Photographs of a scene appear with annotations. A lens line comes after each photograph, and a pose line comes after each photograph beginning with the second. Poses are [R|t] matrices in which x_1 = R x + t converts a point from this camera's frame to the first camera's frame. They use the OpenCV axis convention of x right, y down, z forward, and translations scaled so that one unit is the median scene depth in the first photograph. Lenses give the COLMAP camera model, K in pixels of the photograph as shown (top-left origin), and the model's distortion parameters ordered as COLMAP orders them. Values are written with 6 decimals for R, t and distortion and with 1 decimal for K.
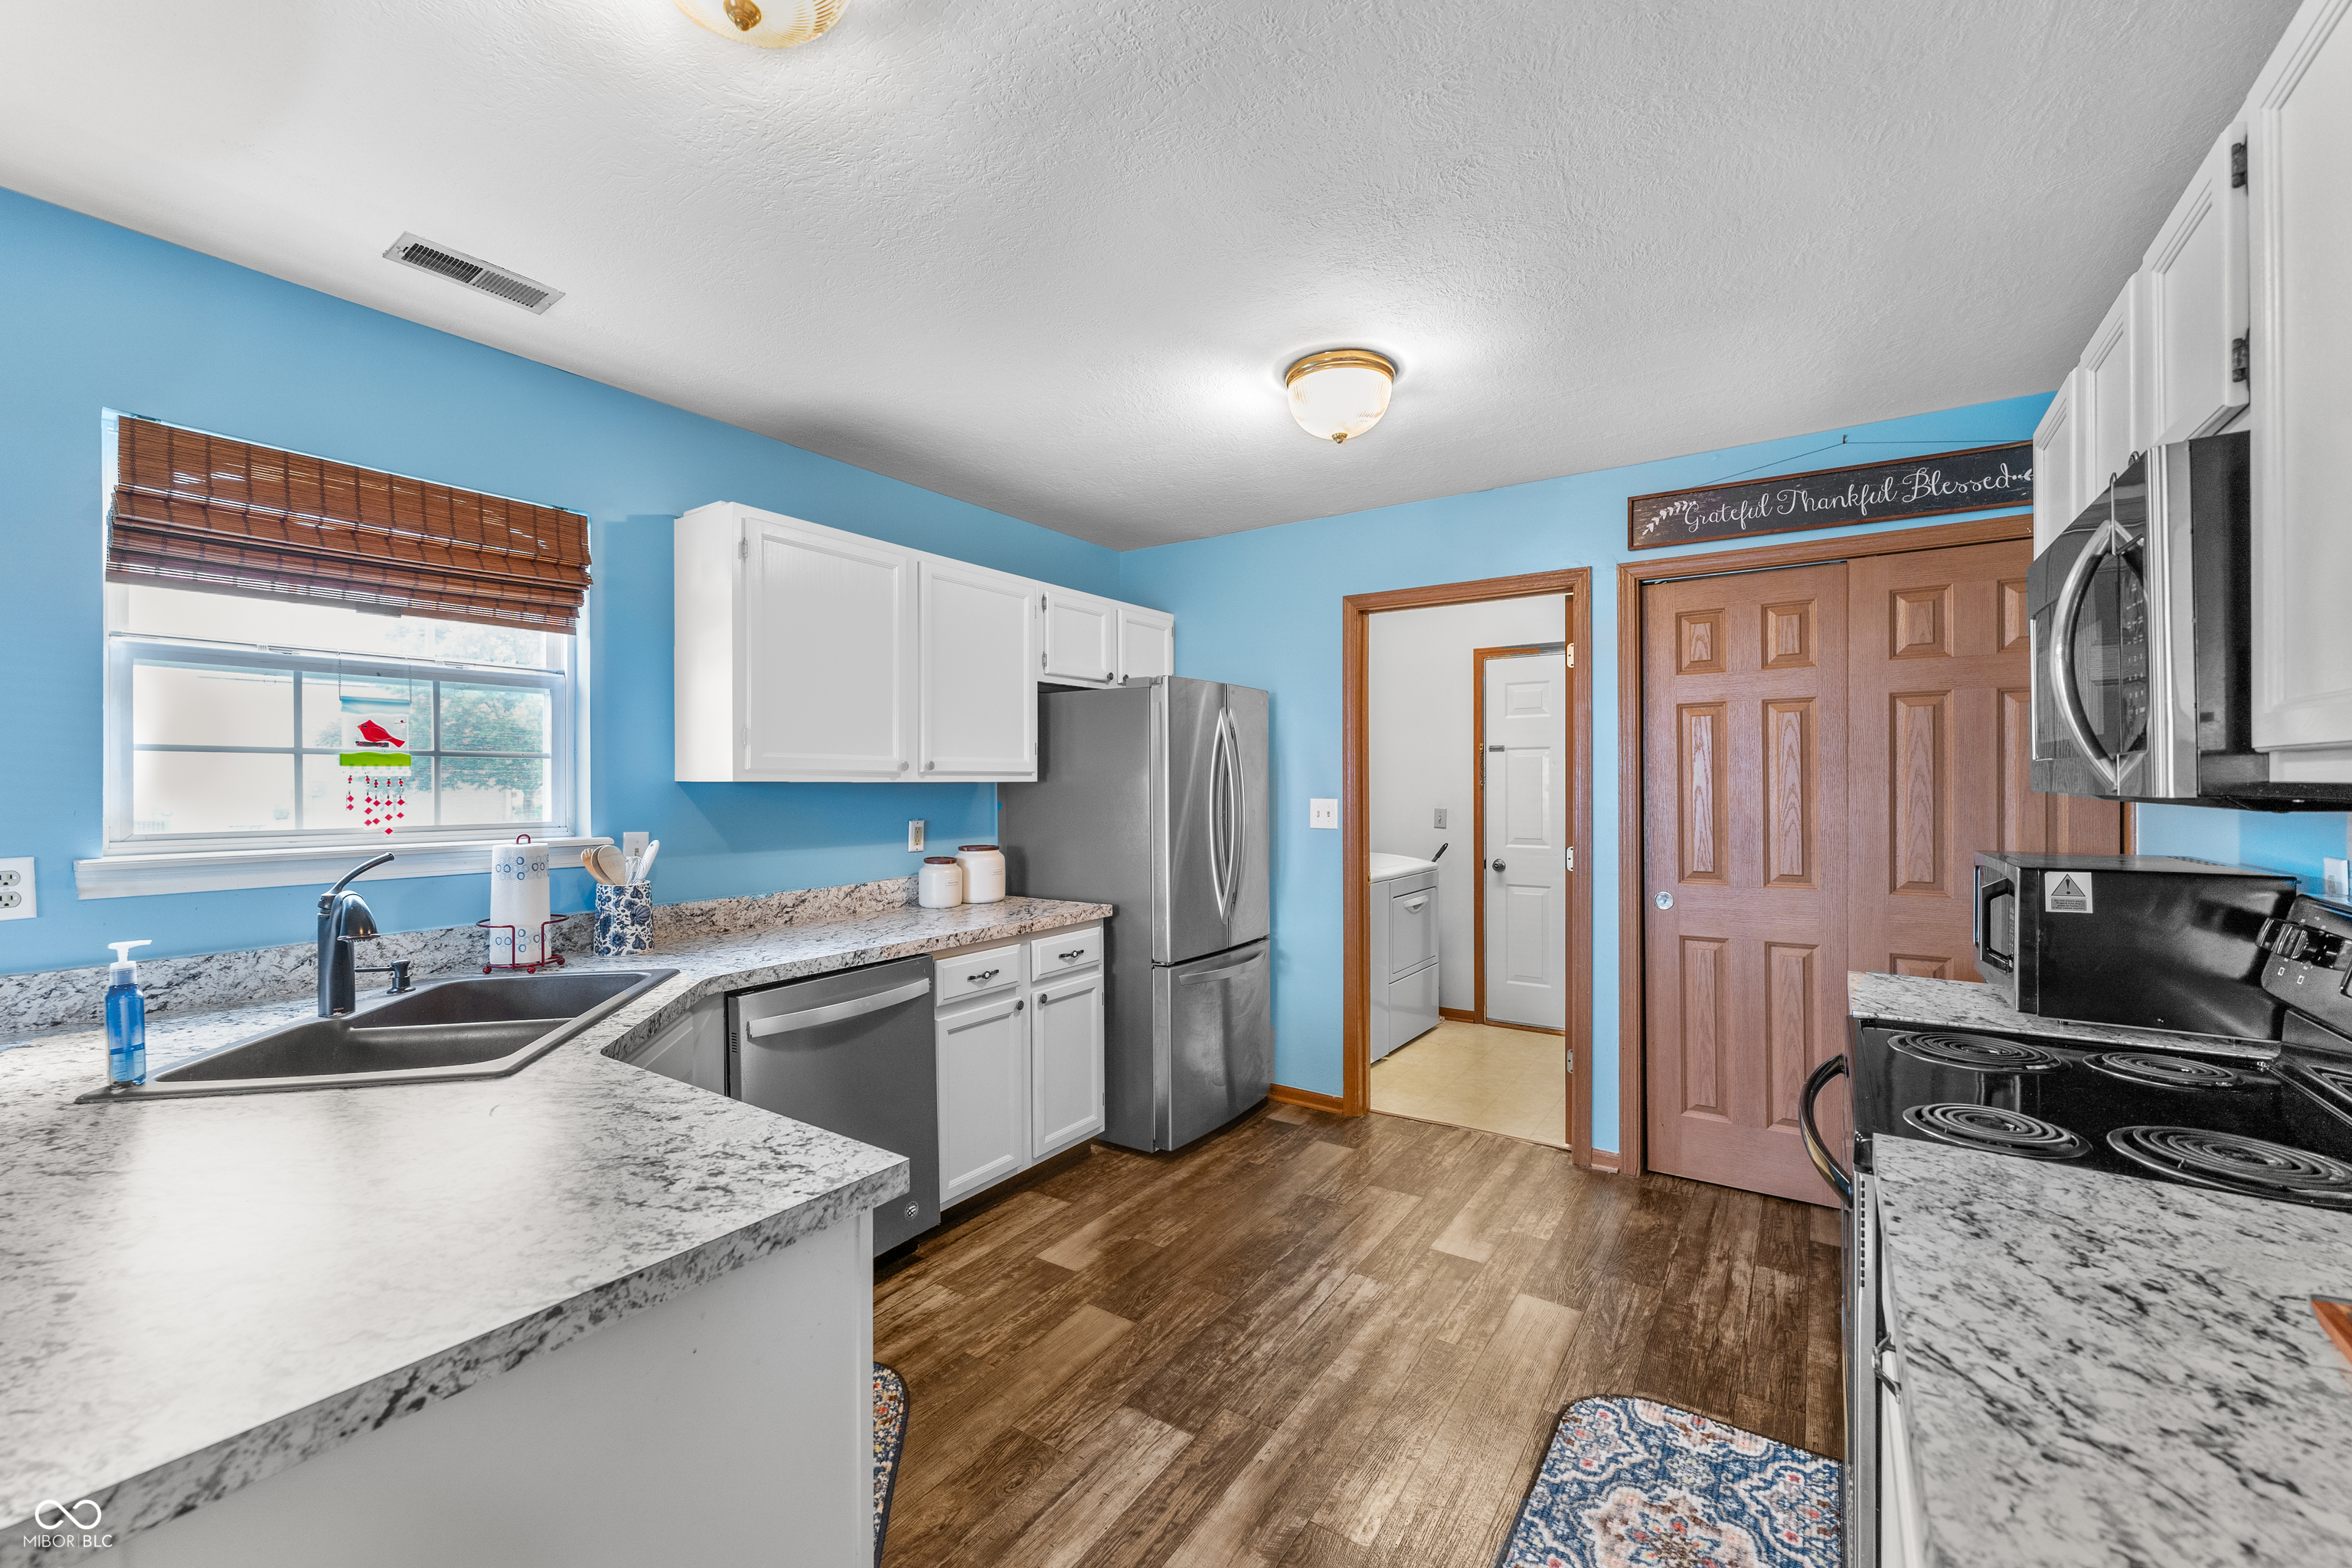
lens RADIAL K [[956.8, 0, 1173.1], [0, 956.8, 780.3], [0, 0, 1]] dist [0.001297, -0.000295]
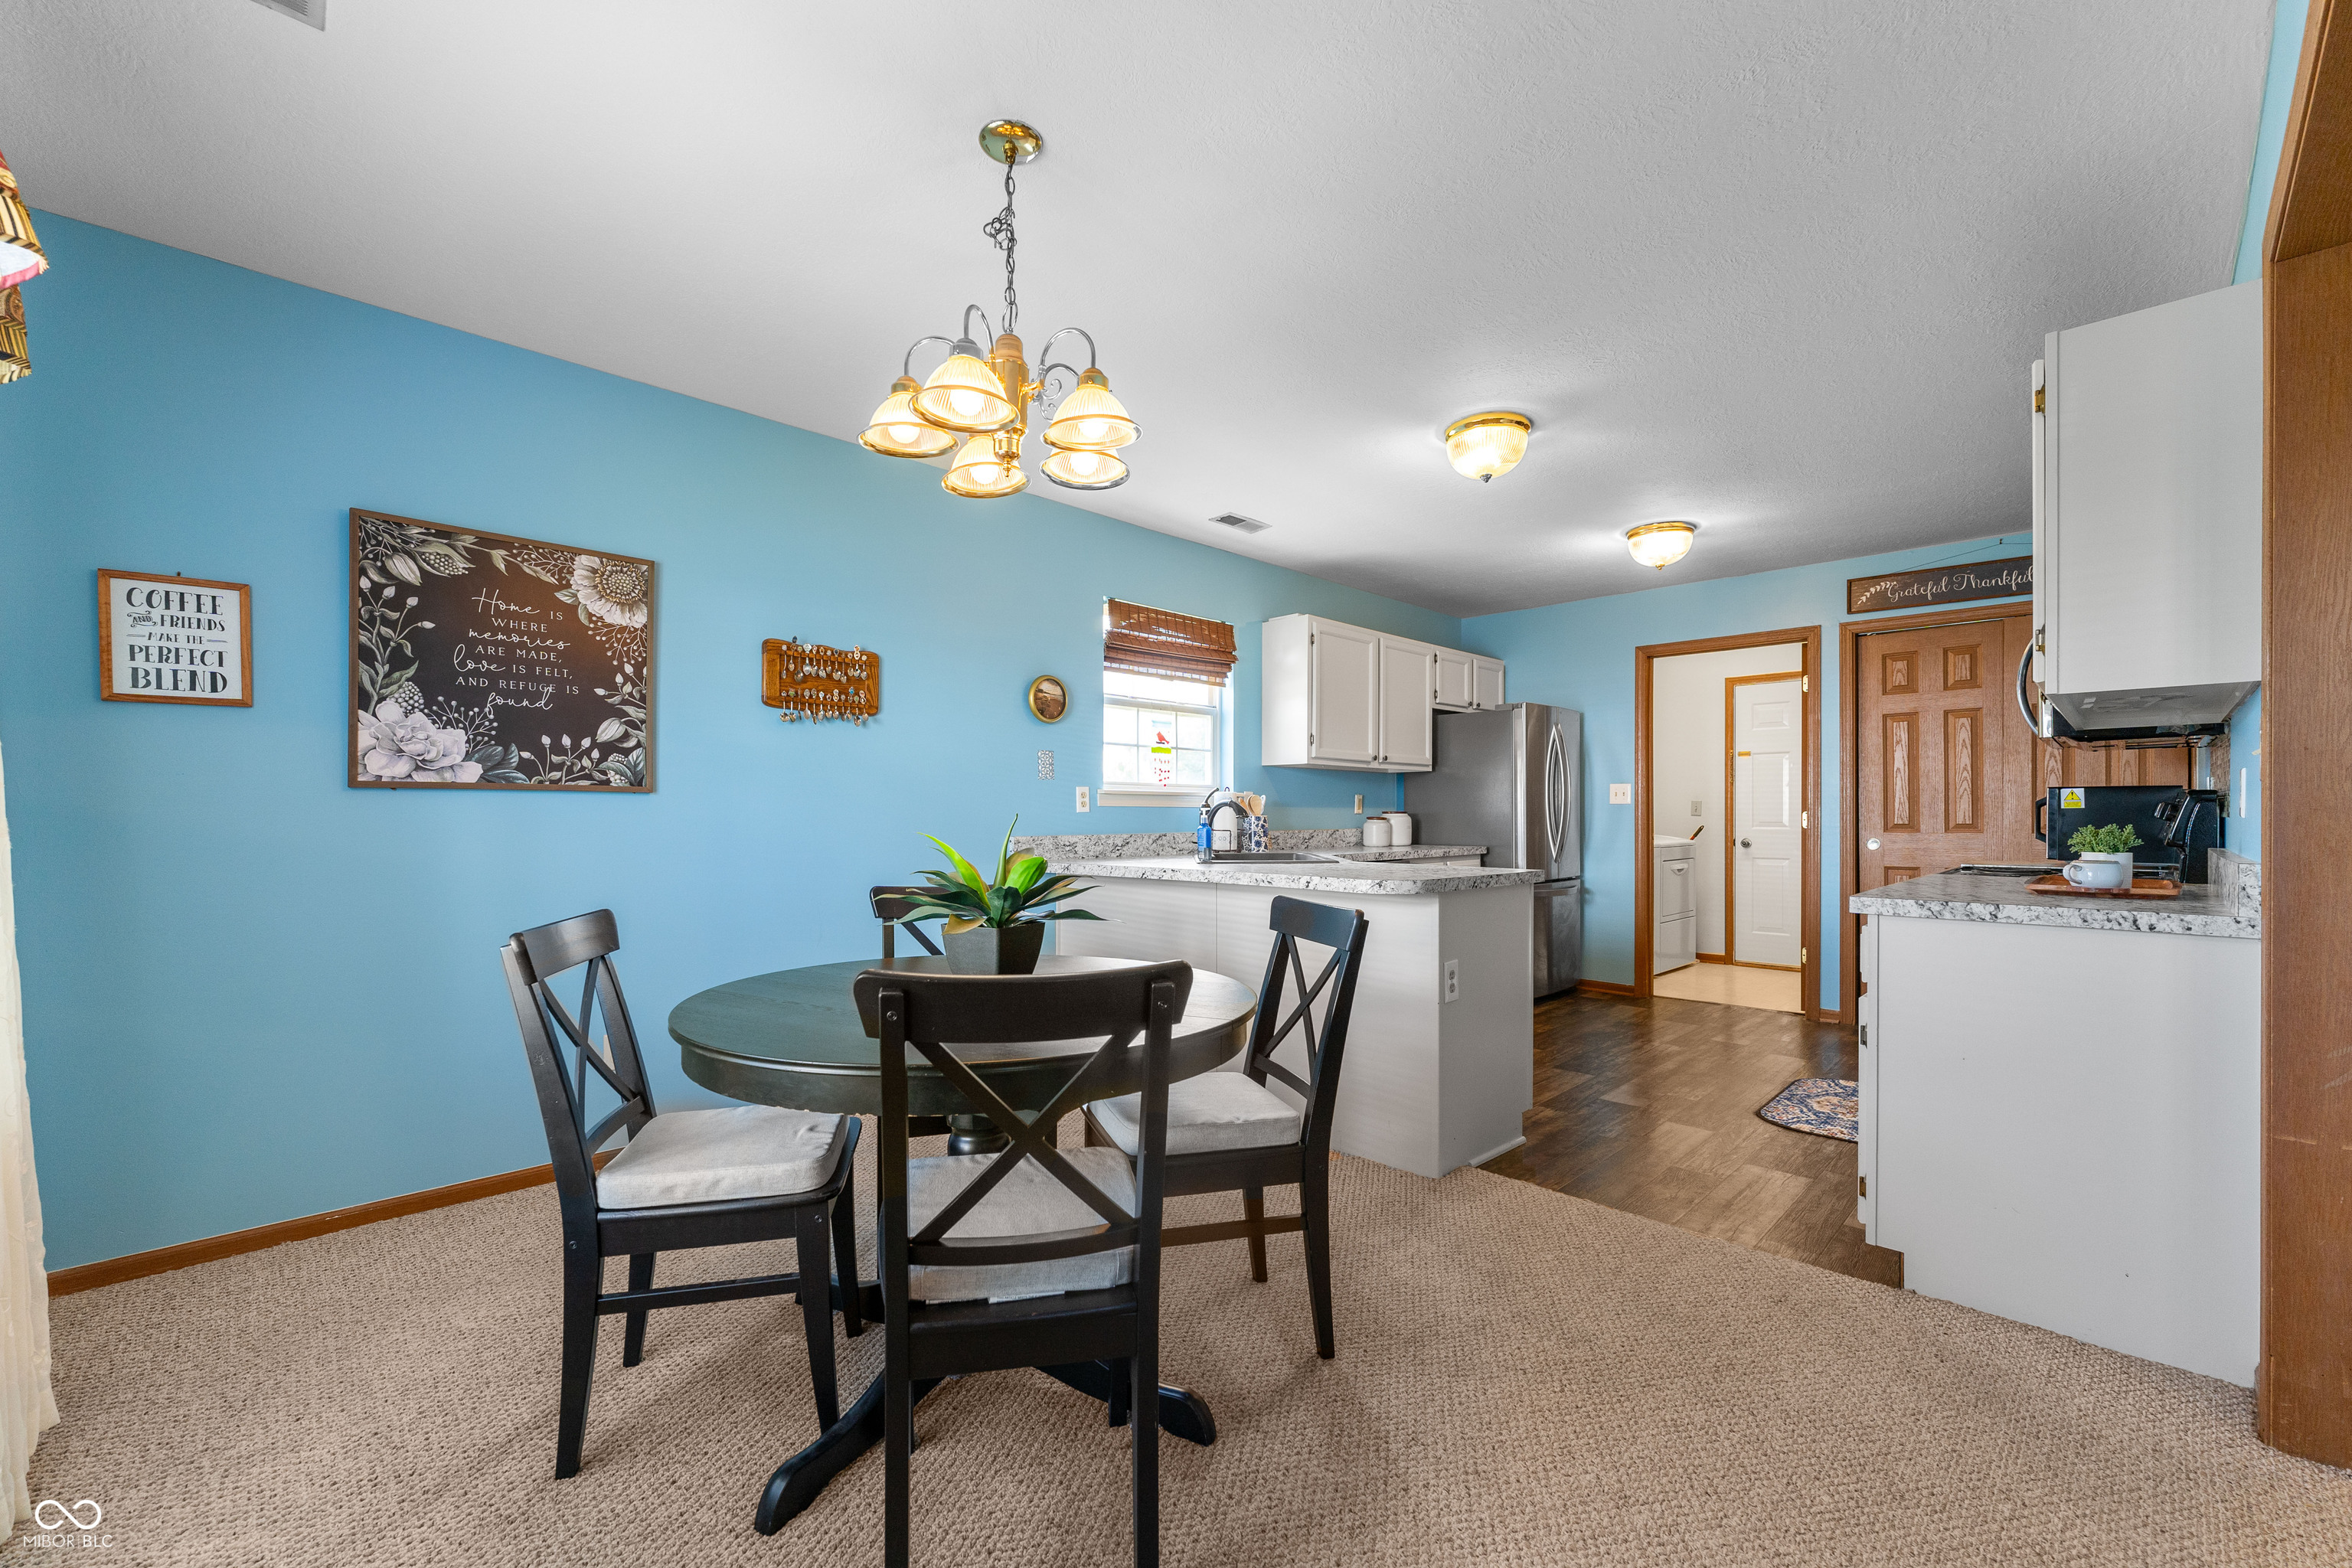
lens RADIAL K [[956.8, 0, 1169.7], [0, 956.8, 810.8], [0, 0, 1]] dist [0.001297, -0.000295]
pose [[0.980526, 0.002211, -0.196377, -0.281925], [-0.002357, 0.999997, -0.000507, 0.075945], [0.196375, 0.000960, 0.980528, -0.705431]]
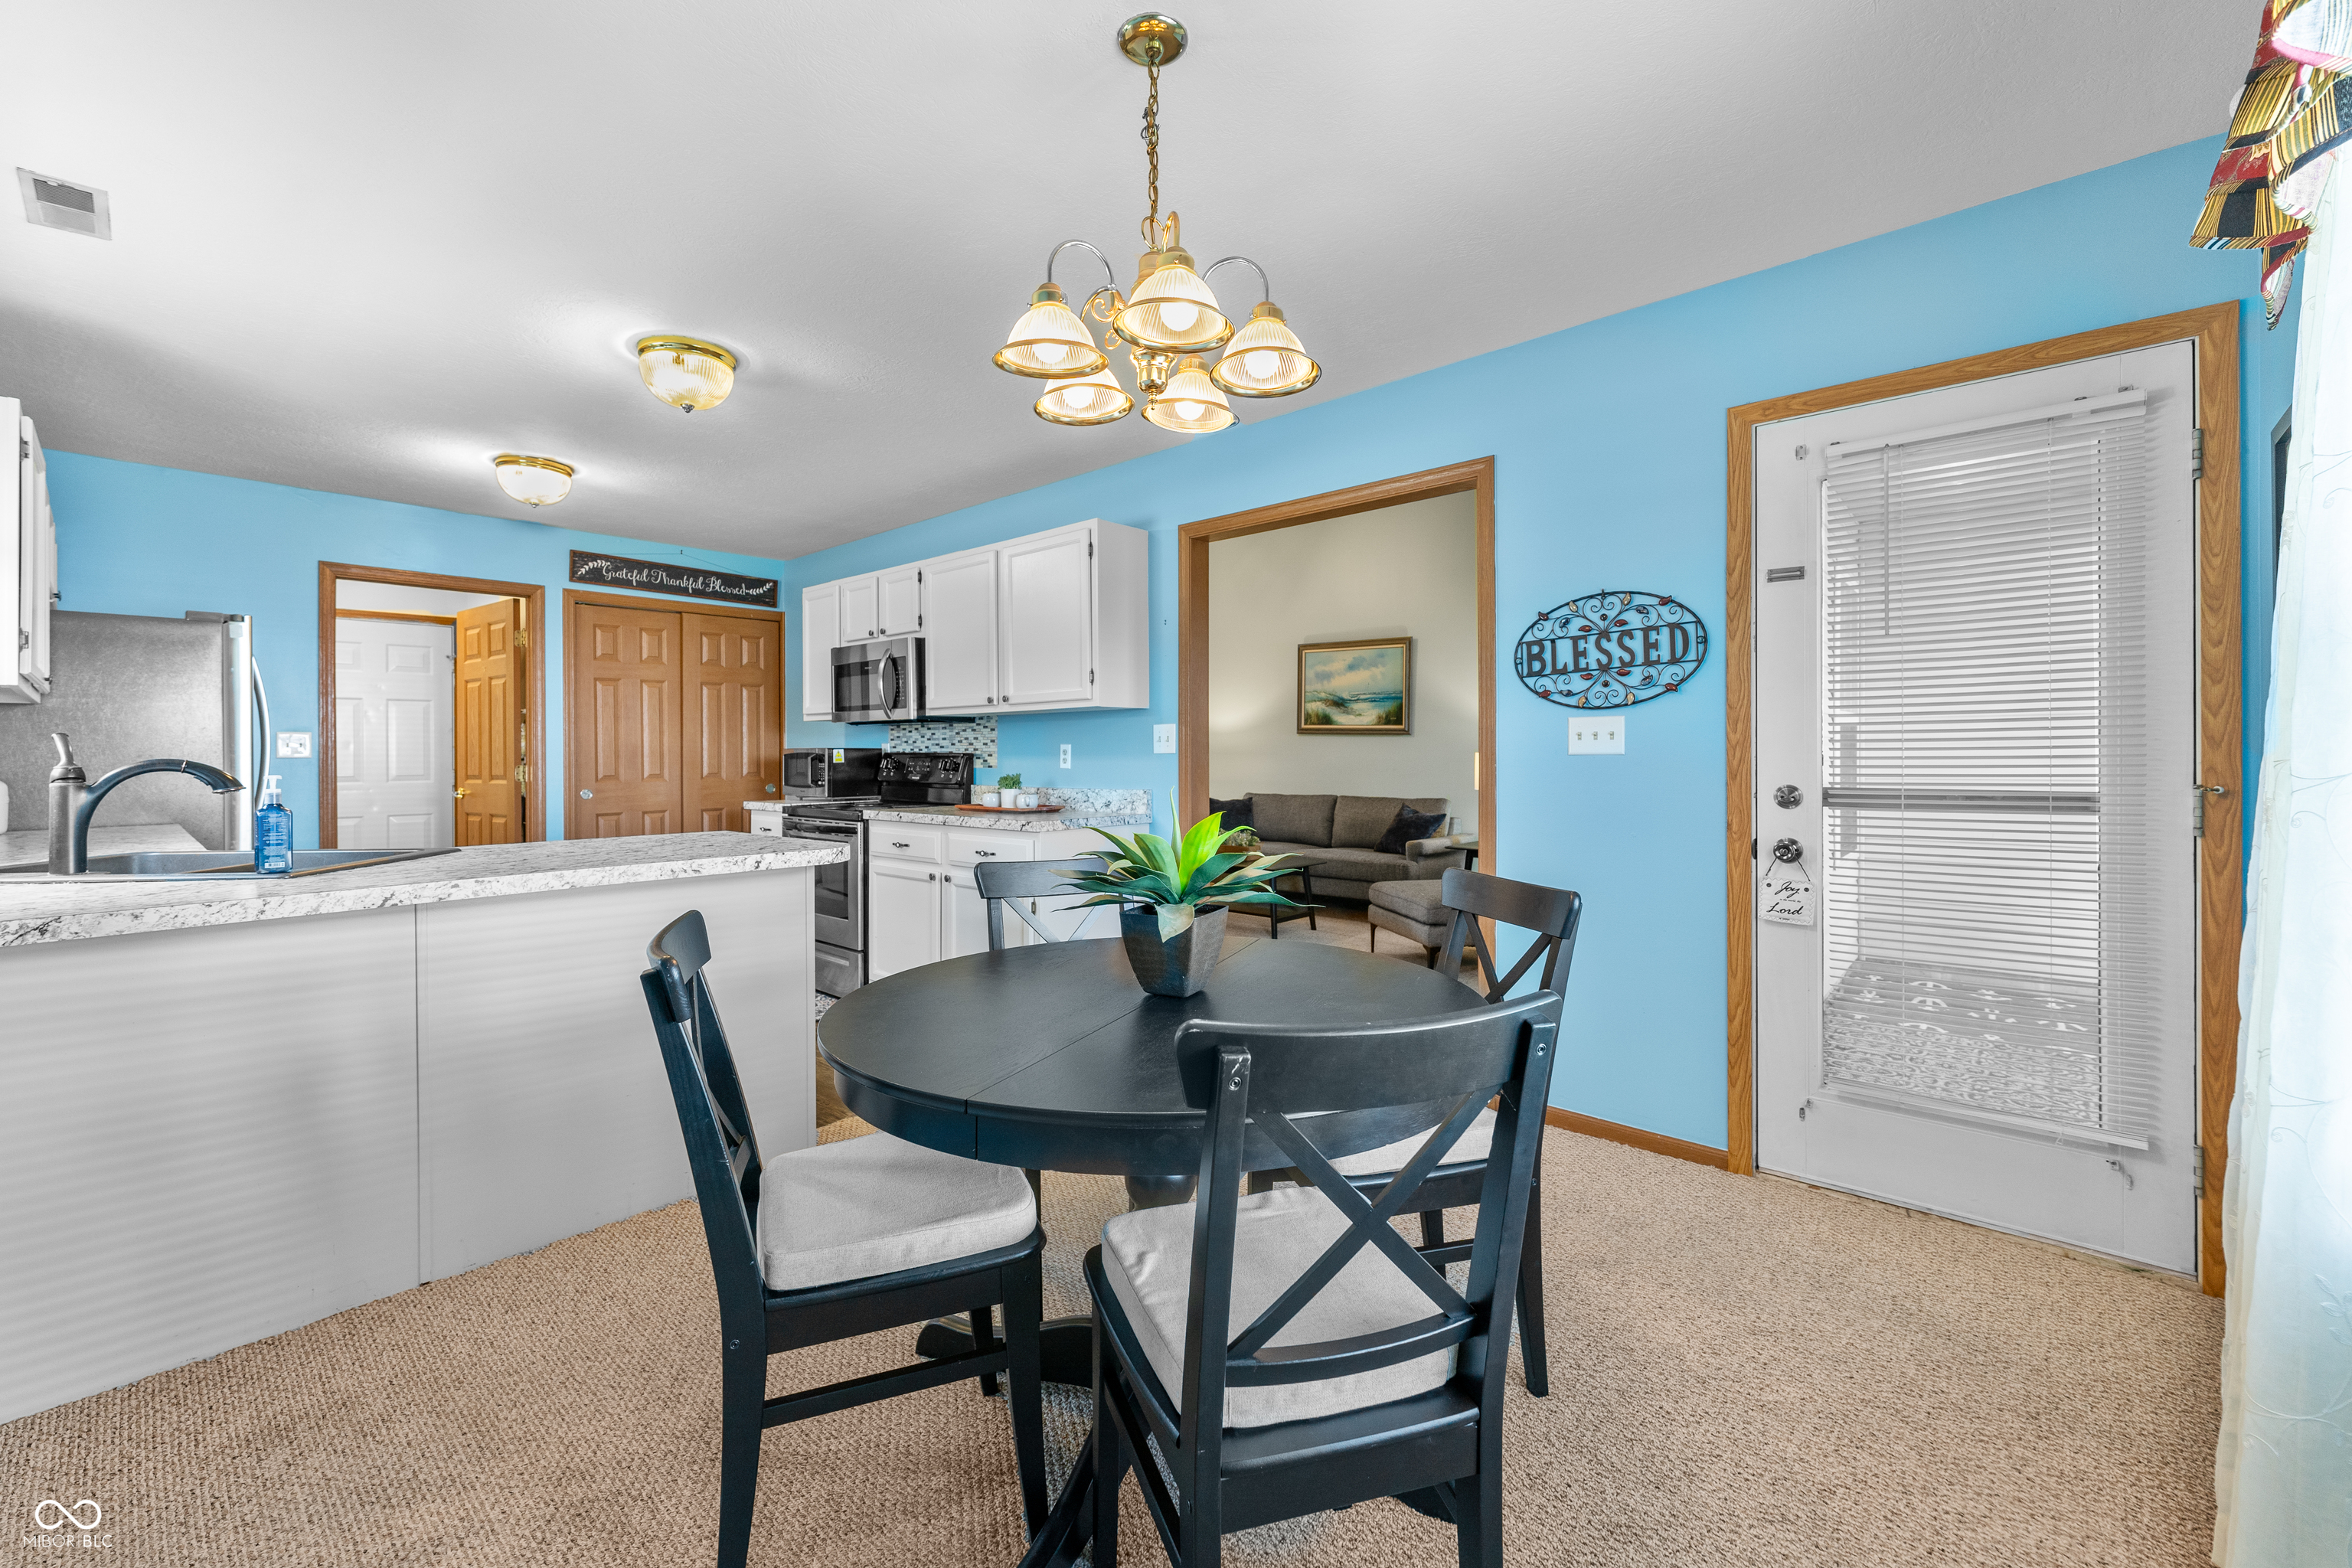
lens RADIAL K [[956.8, 0, 1171.3], [0, 956.8, 763.4], [0, 0, 1]] dist [0.001297, -0.000295]
pose [[0.140712, -0.004497, 0.990040, -1.002572], [0.001880, 0.999989, 0.004275, 0.066721], [-0.990049, 0.001260, 0.140719, -0.251830]]
